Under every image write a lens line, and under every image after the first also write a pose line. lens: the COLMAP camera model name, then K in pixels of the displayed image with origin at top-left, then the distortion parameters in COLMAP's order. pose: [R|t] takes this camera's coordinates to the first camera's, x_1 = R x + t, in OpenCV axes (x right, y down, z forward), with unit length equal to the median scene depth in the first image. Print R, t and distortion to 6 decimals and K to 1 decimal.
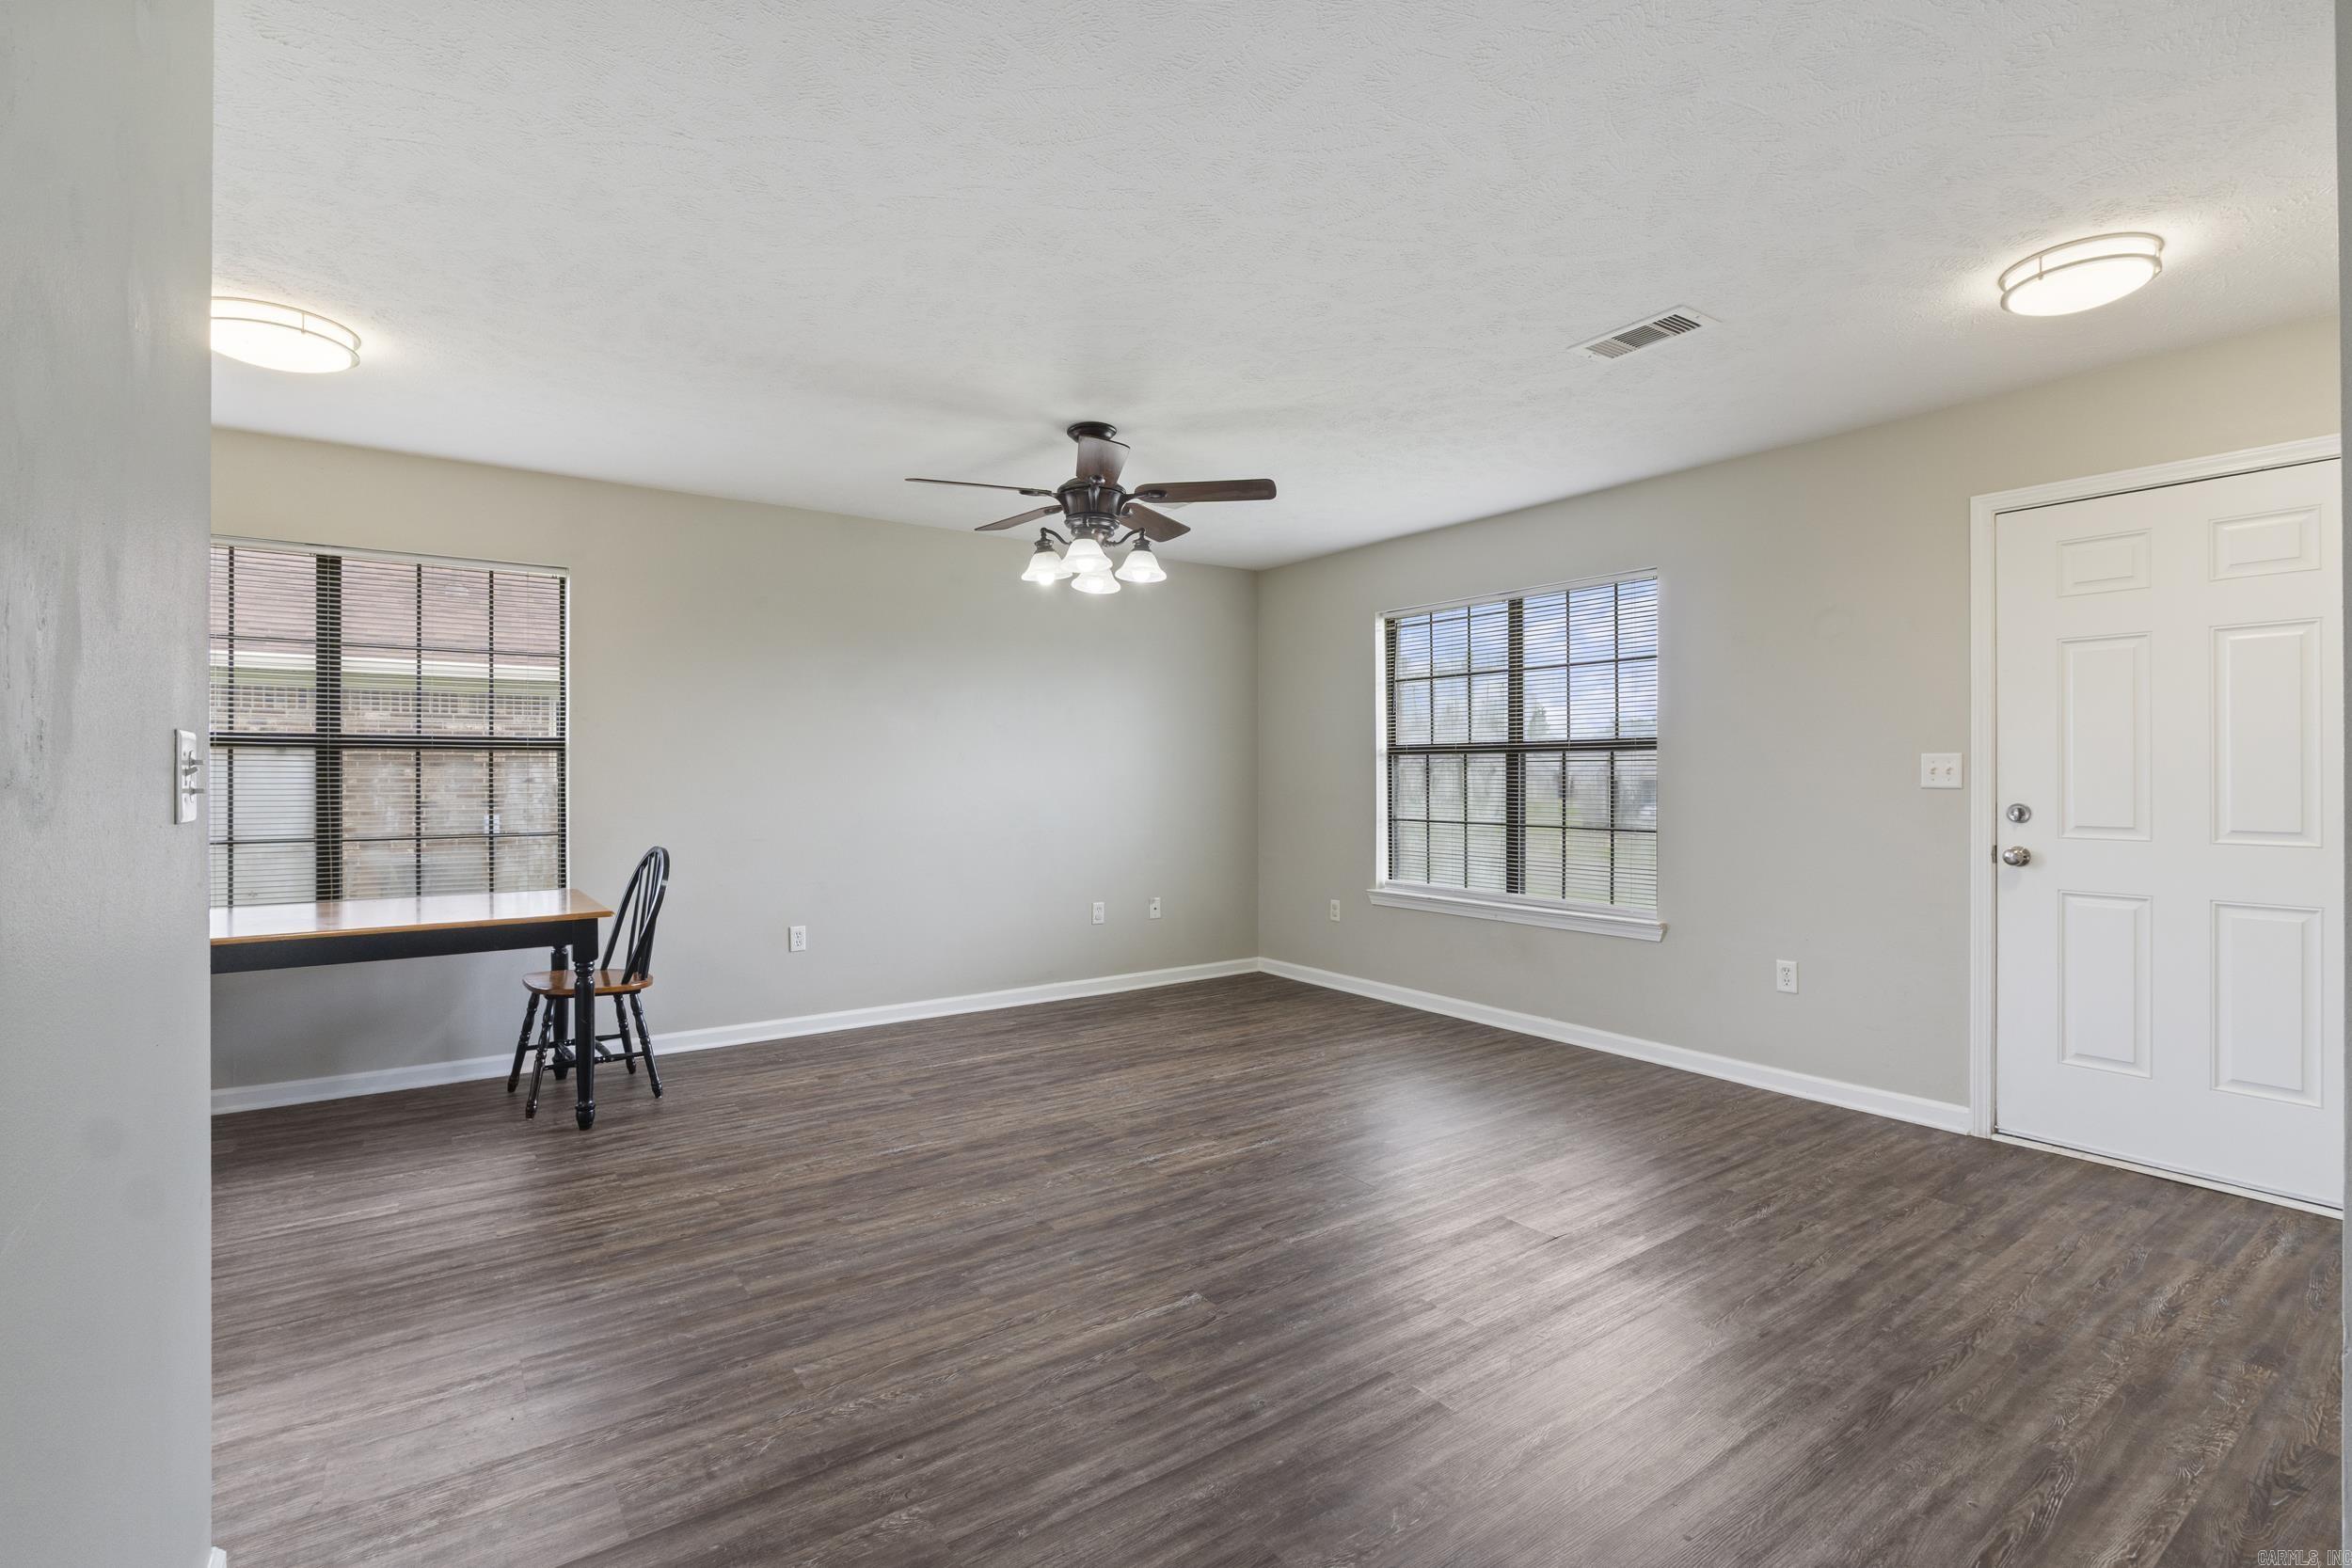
lens RADIAL K [[1080.4, 0, 1151.1], [0, 1080.4, 785.3], [0, 0, 1]] dist [-0.012512, 0.002402]
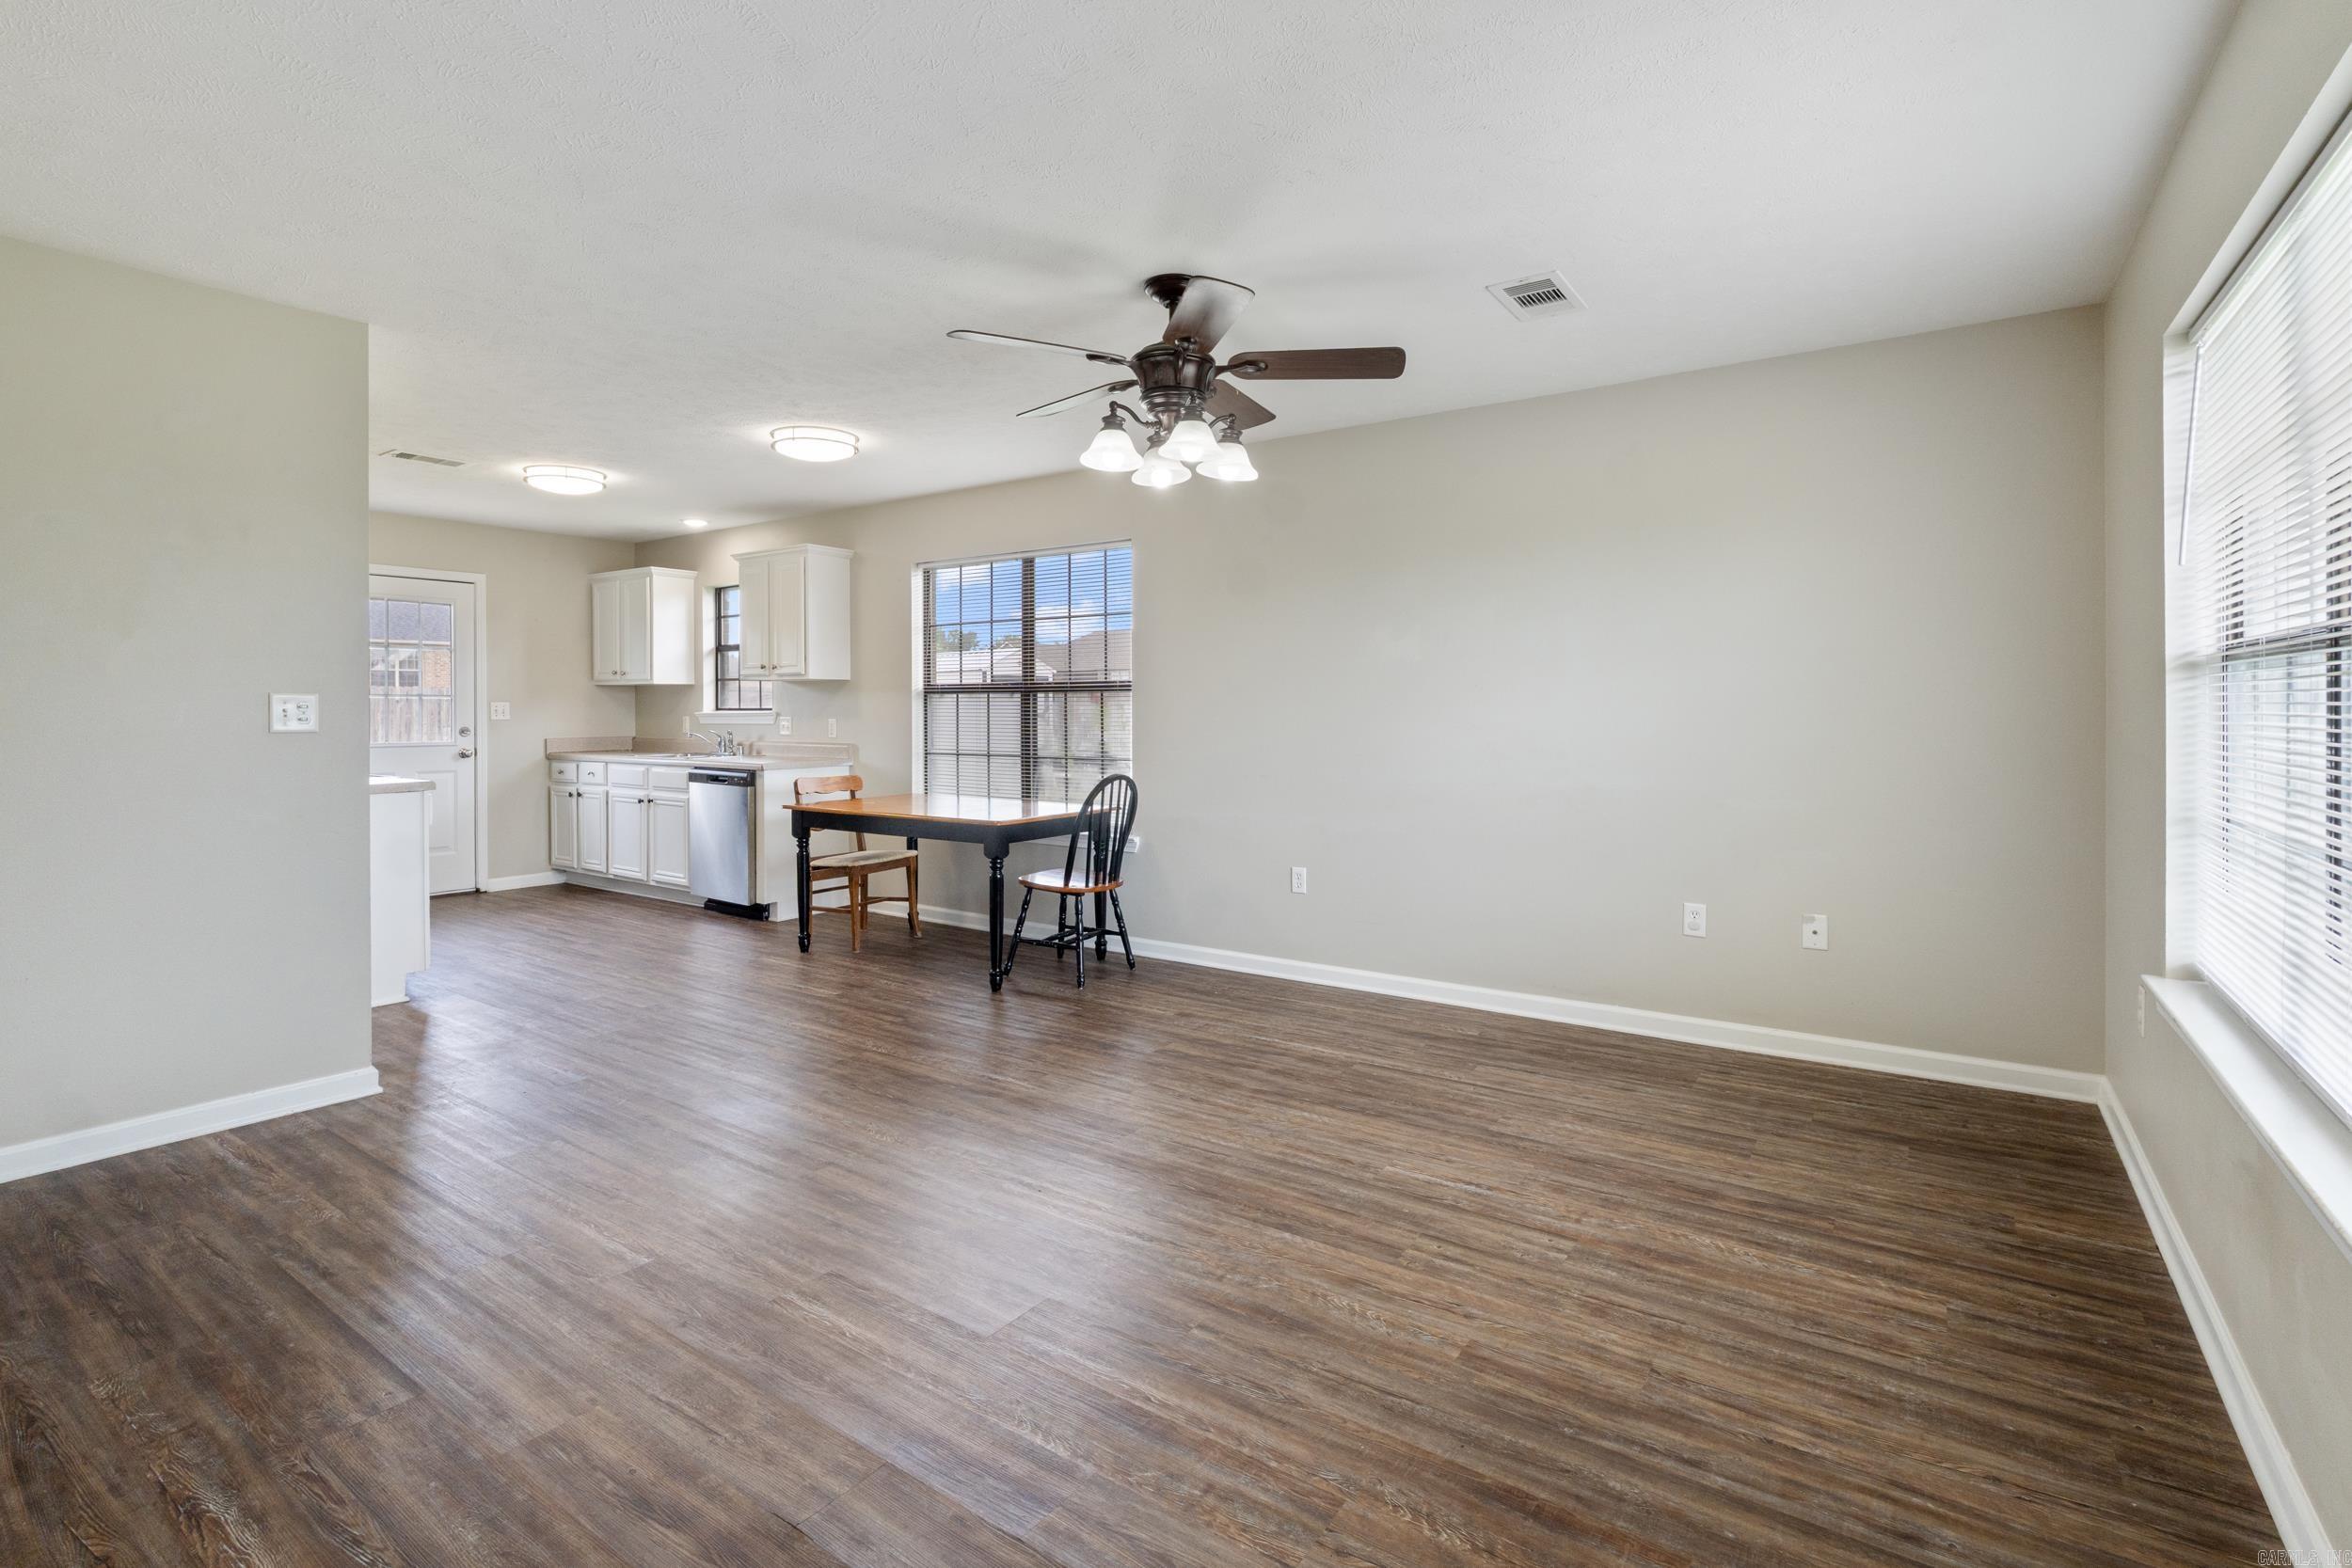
lens RADIAL K [[1080.4, 0, 1160.5], [0, 1080.4, 721.6], [0, 0, 1]] dist [-0.012512, 0.002402]
pose [[0.342891, 0.010316, -0.939319, 0.753216], [-0.008412, 0.999933, 0.007911, -0.010410], [0.939338, 0.005189, 0.342955, 0.761298]]
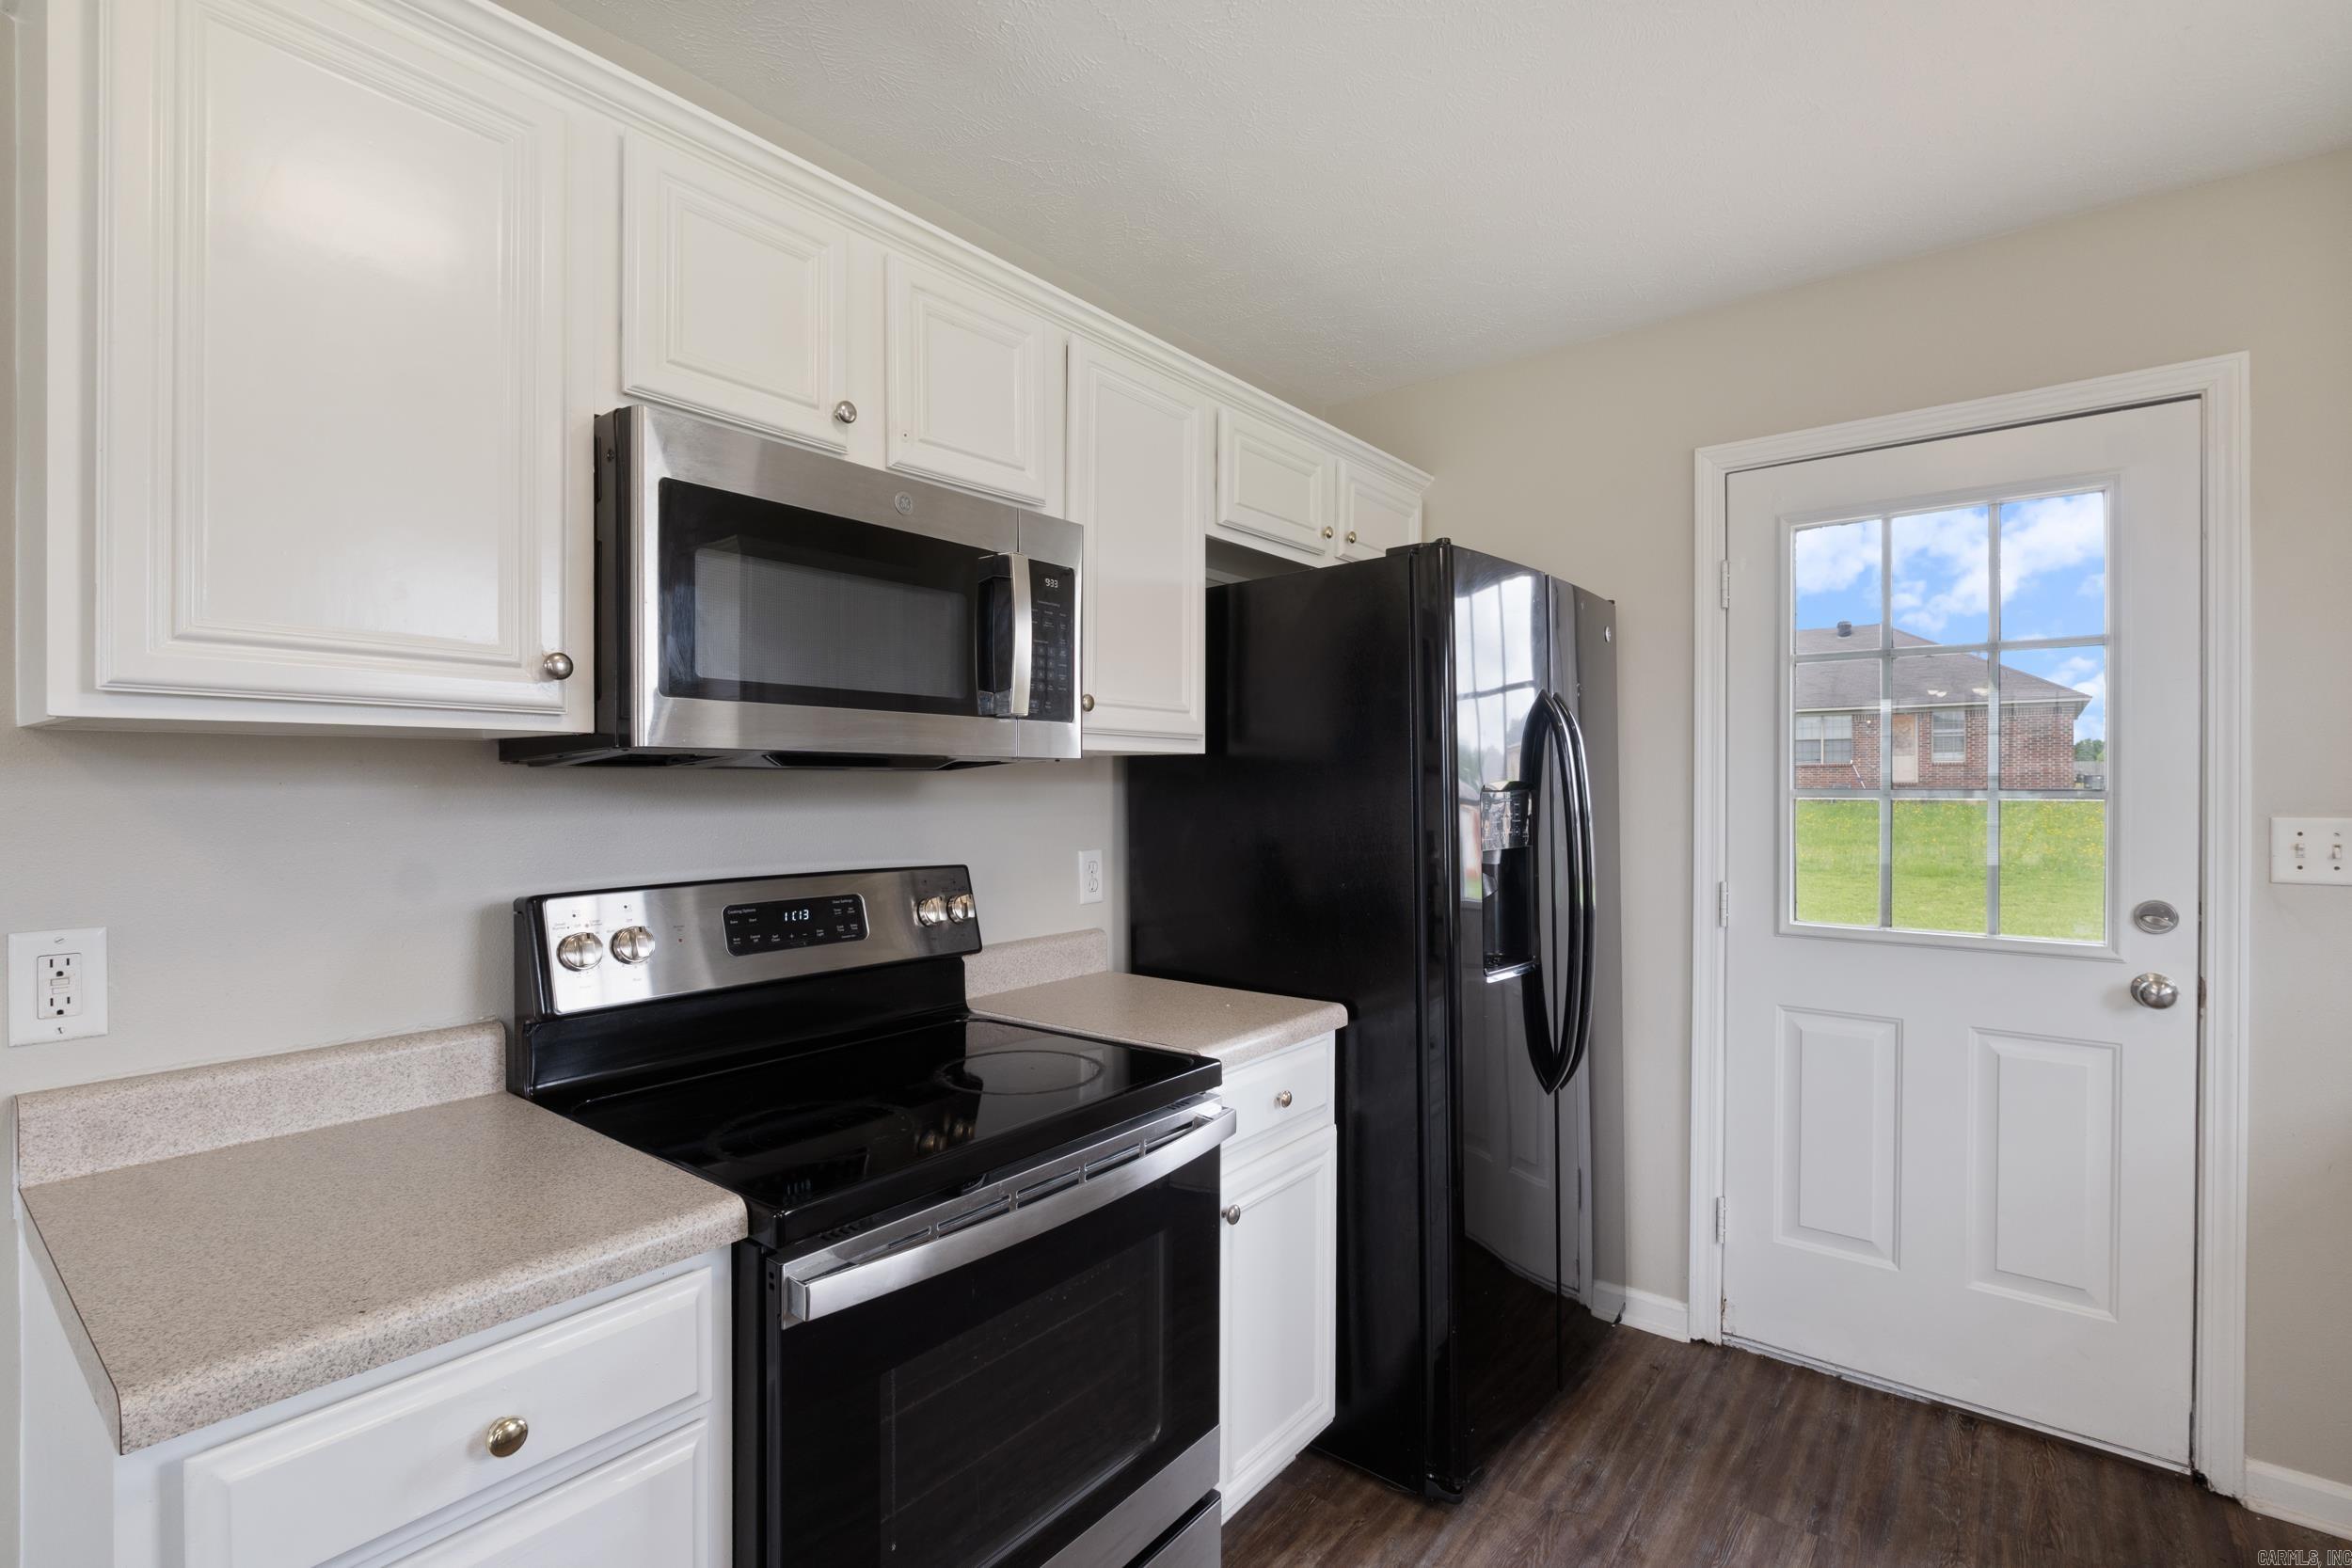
lens RADIAL K [[1080.4, 0, 1159.2], [0, 1080.4, 789.8], [0, 0, 1]] dist [-0.012512, 0.002402]
pose [[-0.957983, 0.002340, -0.286815, -0.894428], [-0.002158, 0.999880, 0.015363, -0.041526], [0.286816, 0.015337, -0.957863, 0.629410]]
